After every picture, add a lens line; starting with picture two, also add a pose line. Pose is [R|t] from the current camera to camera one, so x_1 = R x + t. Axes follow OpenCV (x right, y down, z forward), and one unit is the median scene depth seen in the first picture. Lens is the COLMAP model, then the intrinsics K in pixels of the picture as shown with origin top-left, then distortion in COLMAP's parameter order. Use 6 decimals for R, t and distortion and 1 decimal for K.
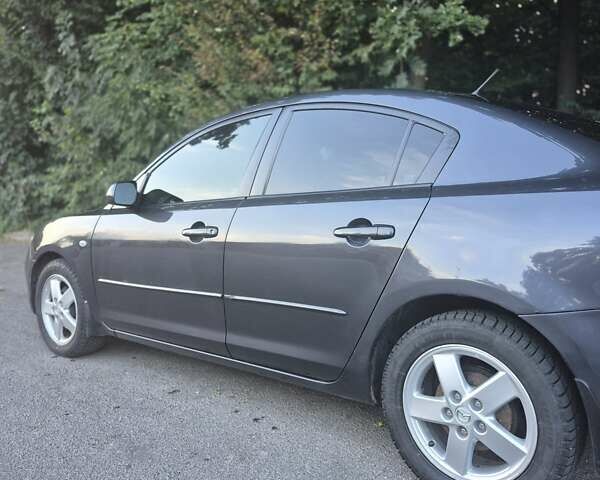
lens RADIAL K [[559.4, 0, 297.5], [0, 559.4, 248.9], [0, 0, 1]] dist [0.116097, -0.182732]
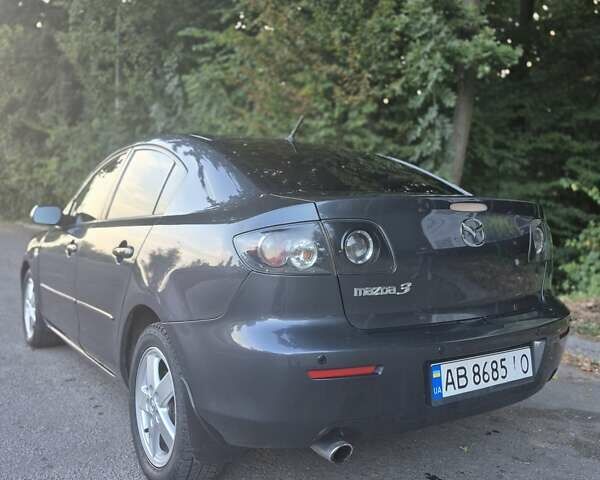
lens RADIAL K [[559.4, 0, 297.5], [0, 559.4, 248.9], [0, 0, 1]] dist [0.116097, -0.182732]
pose [[0.966206, 0.048021, -0.253258, 0.220890], [-0.060163, 0.997370, -0.040412, -0.003152], [0.250651, 0.054283, 0.966554, -0.011686]]
